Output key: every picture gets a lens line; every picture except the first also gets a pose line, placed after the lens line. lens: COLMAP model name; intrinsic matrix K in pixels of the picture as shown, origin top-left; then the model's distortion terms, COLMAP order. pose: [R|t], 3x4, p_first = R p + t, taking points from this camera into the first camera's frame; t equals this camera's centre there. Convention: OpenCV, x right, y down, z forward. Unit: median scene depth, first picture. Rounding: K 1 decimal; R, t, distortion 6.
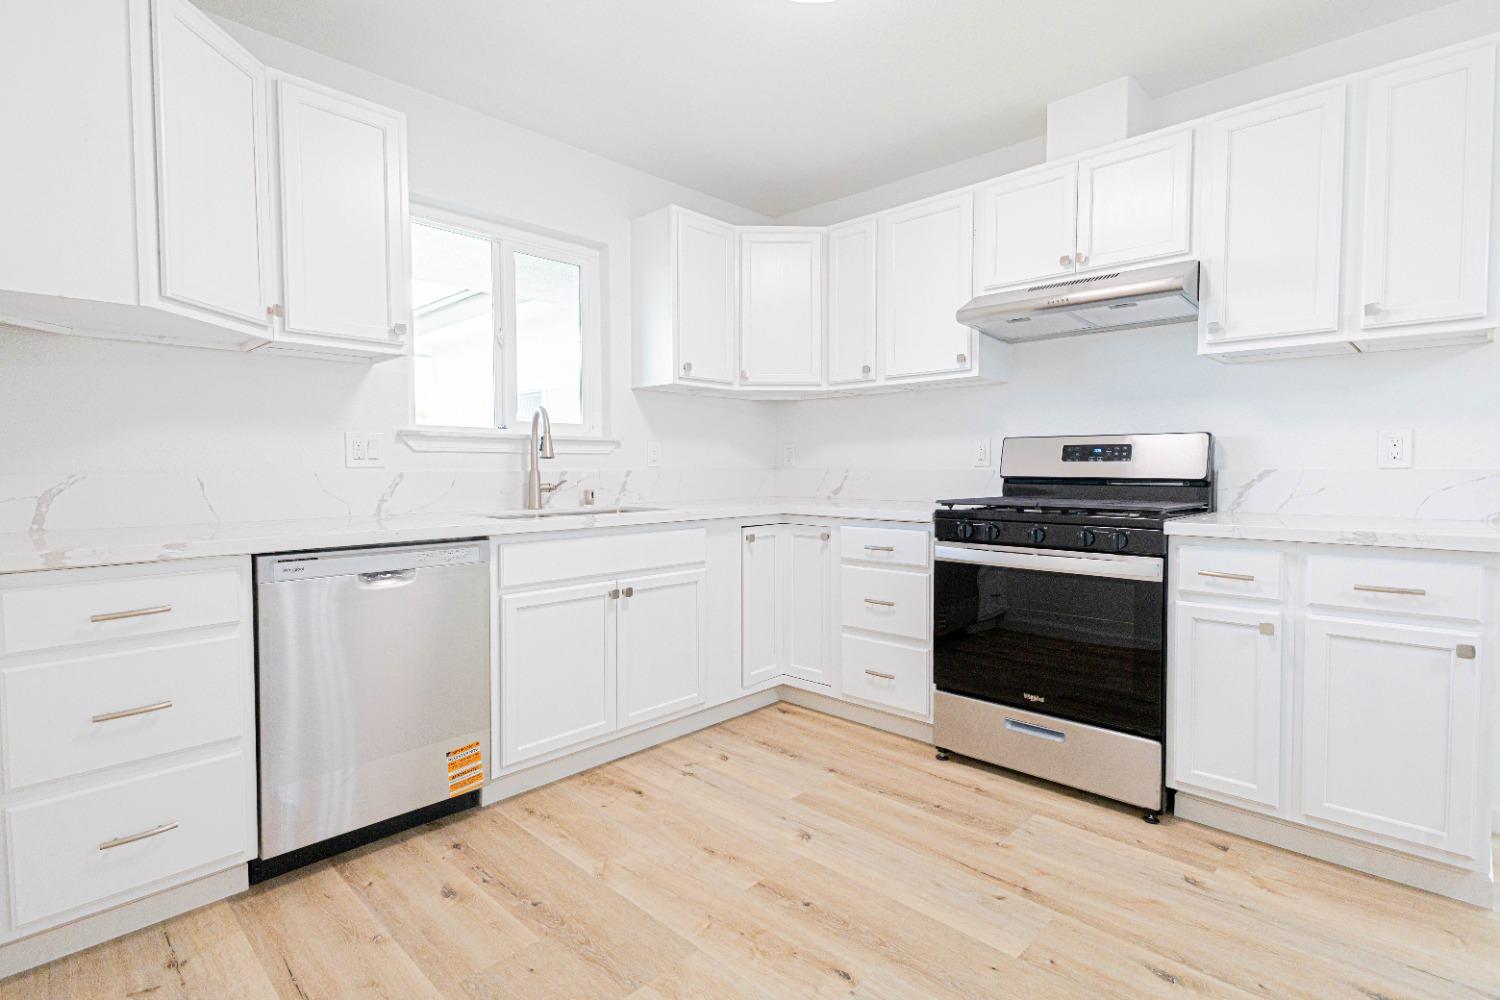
lens RADIAL K [[735.7, 0, 751.8], [0, 735.7, 496.9], [0, 0, 1]] dist [0.017343, -0.001269]
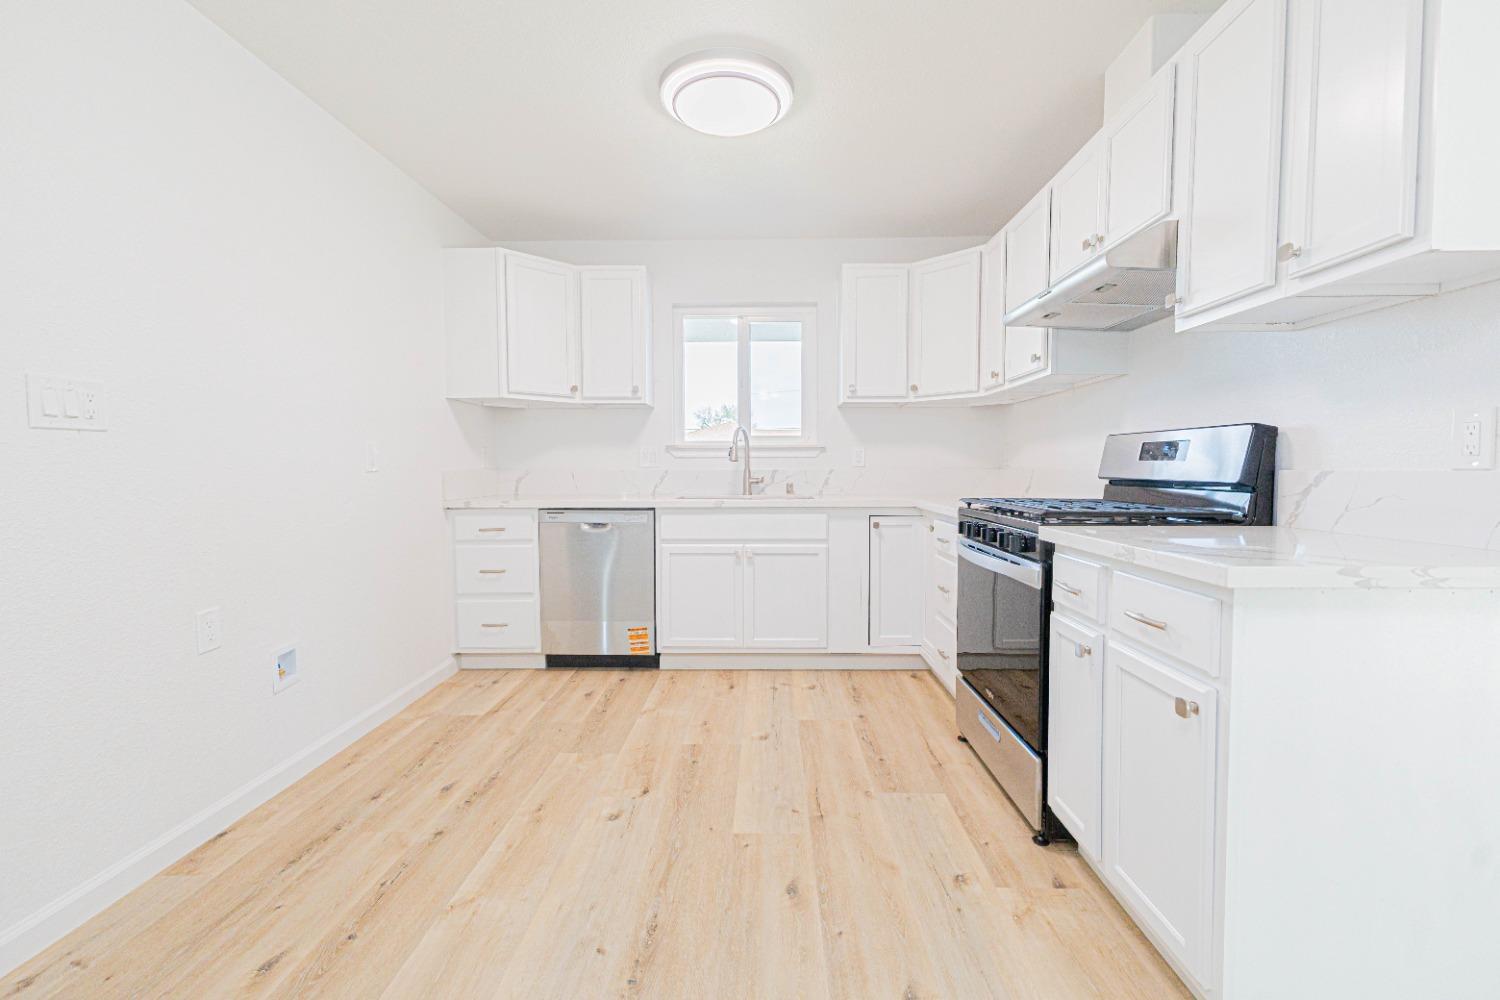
lens RADIAL K [[646.2, 0, 748.0], [0, 646.2, 497.8], [0, 0, 1]] dist [0.012395, -0.000853]
pose [[0.670891, 0.035983, -0.740683, 0.822815], [-0.029982, 0.999322, 0.021391, -0.007661], [0.740950, 0.007856, 0.671514, 0.152666]]
